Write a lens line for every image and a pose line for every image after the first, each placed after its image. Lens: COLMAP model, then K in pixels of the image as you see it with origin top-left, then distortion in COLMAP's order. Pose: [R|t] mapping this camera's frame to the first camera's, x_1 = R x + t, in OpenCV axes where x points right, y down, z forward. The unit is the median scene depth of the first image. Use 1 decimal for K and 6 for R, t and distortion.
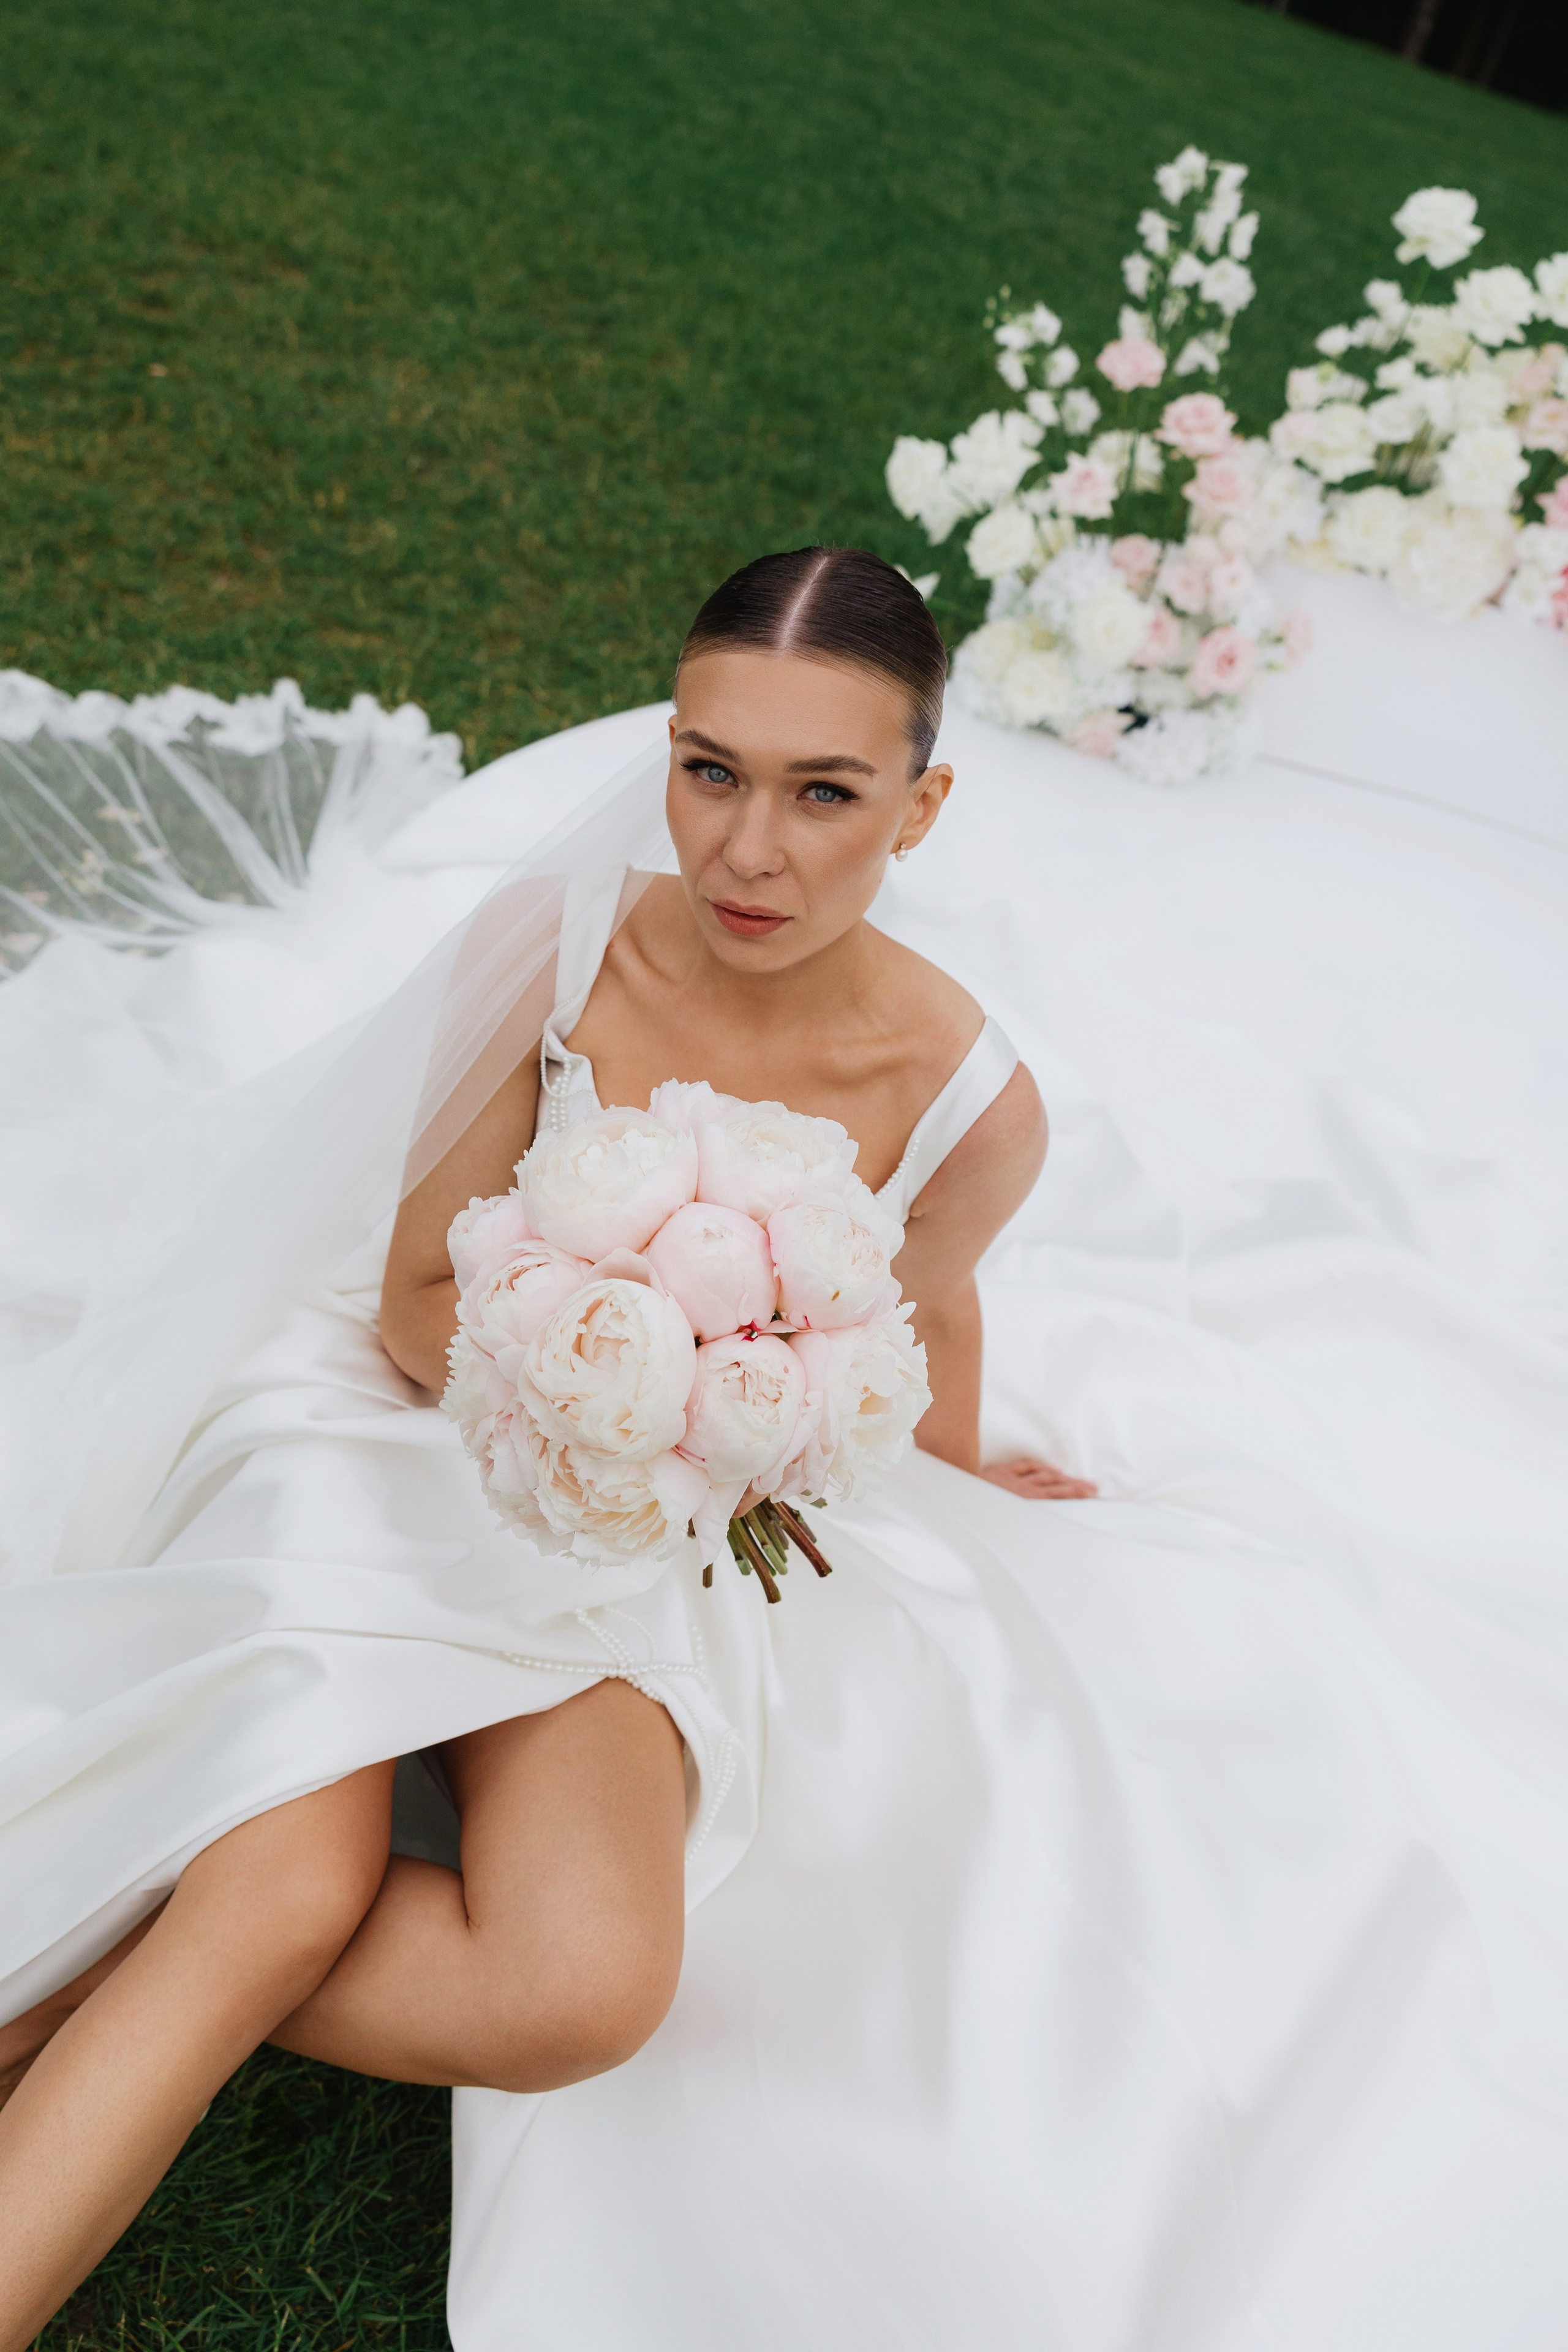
lens RADIAL K [[1835.1, 0, 719.8], [0, 1835.1, 1205.1], [0, 0, 1]] dist [0.007555, 0.020241]
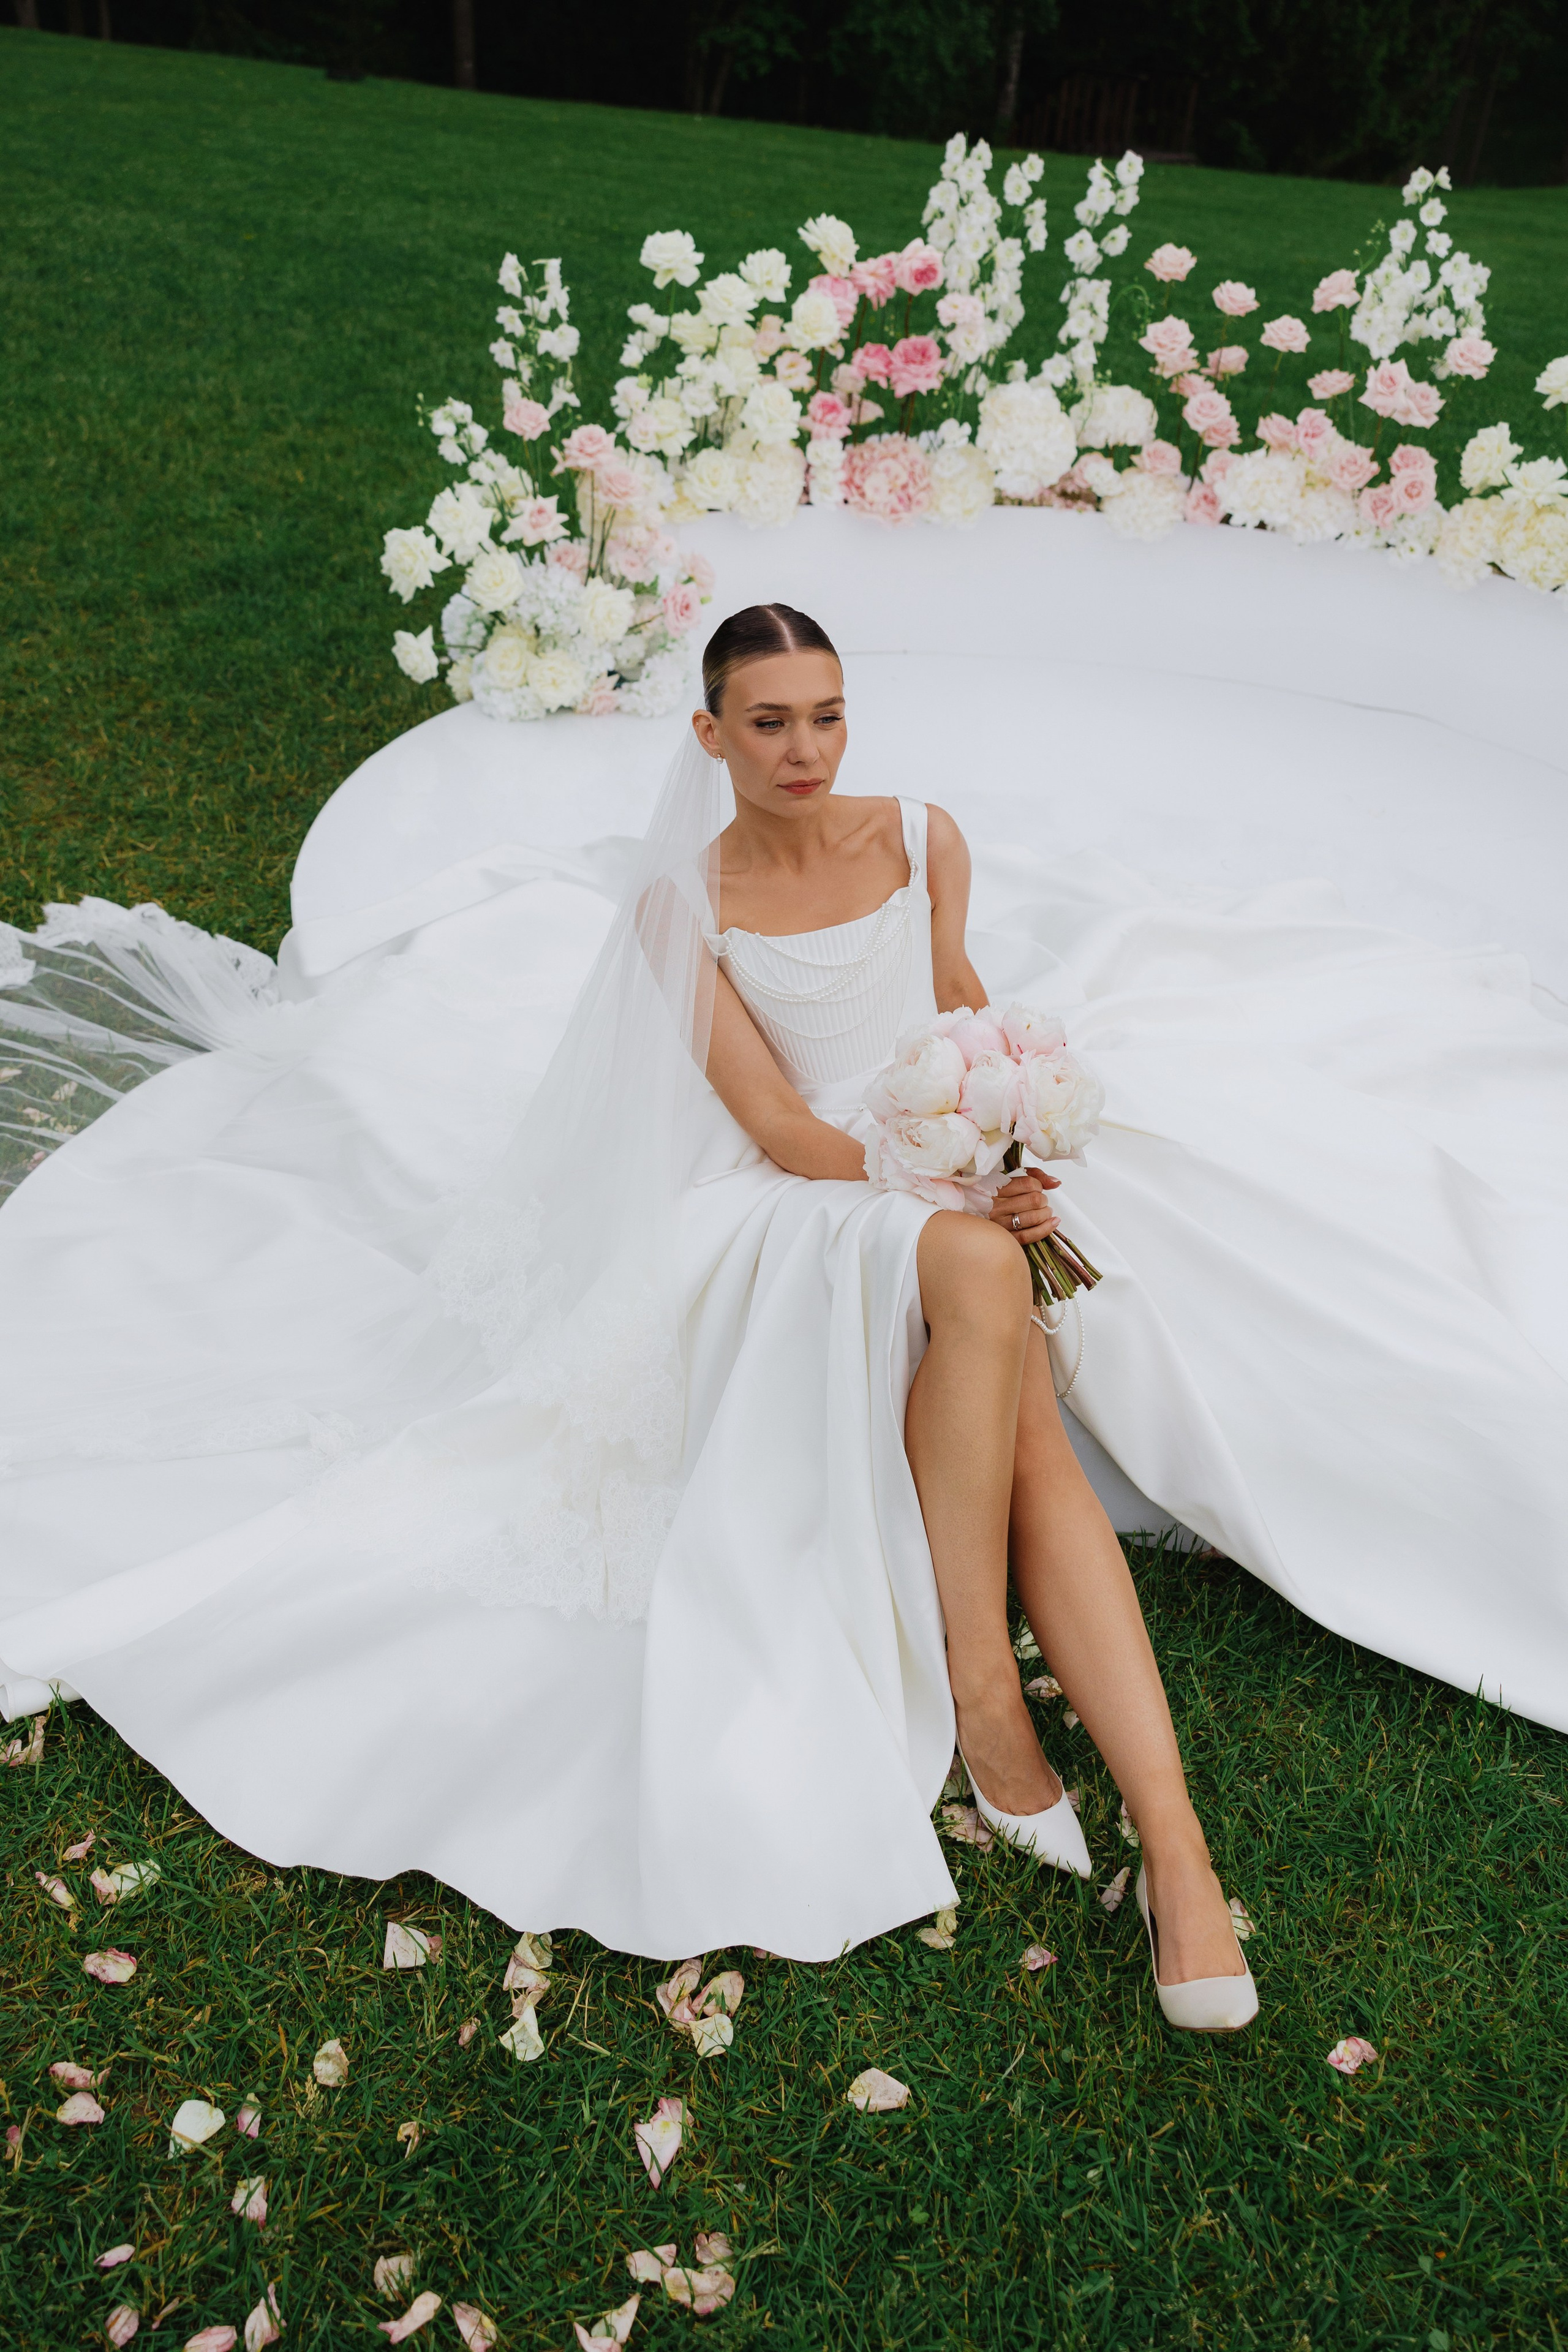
lens RADIAL K [[1881.1, 0, 741.6], [0, 1881.1, 1194.0], [0, 0, 1]] dist [0.012523, 0.006565]
pose [[0.775734, -0.470596, 0.420447, -0.430189], [0.465610, 0.876537, 0.122025, -0.071828], [-0.425962, 0.101106, 0.899074, -0.169556]]
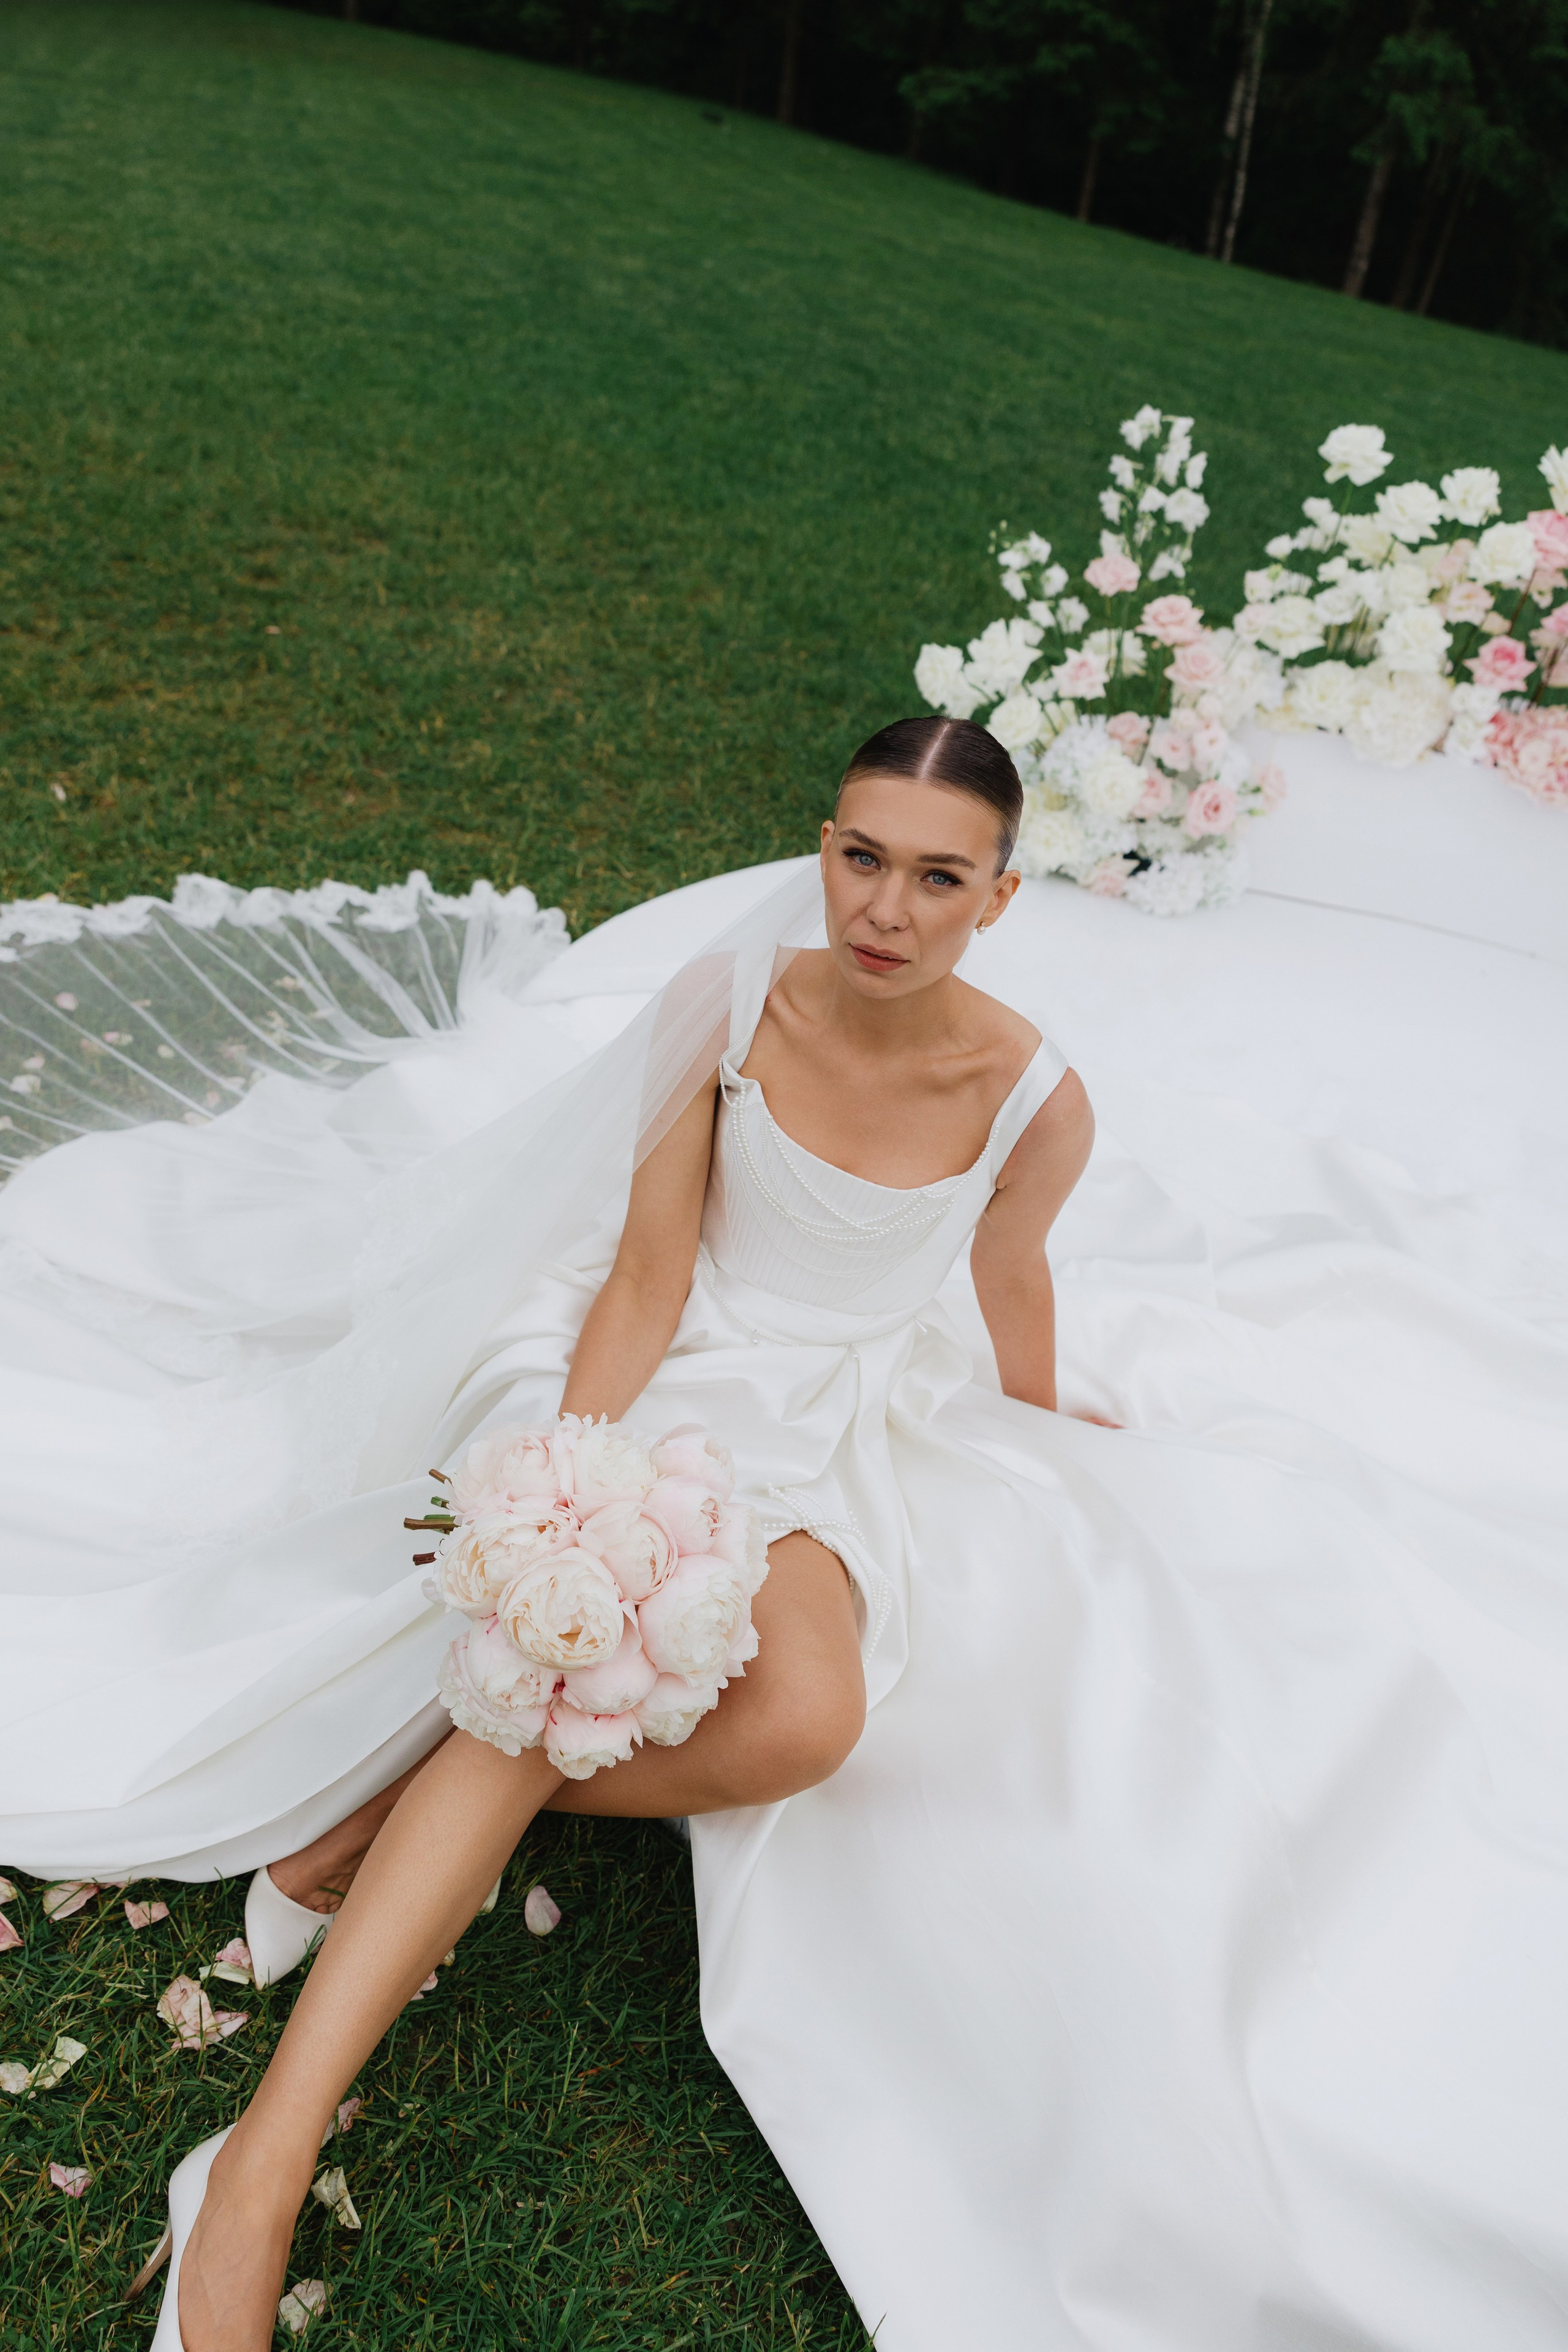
lens RADIAL K [[1853.3, 0, 719.4], [0, 1853.3, 1183.4], [0, 0, 1]] dist [0.015070, 0.010193]
pose [[0.998419, -0.053595, -0.016962, -0.031937], [0.051104, 0.991048, -0.123338, 0.070254], [0.023421, 0.122276, 0.992220, -0.153922]]
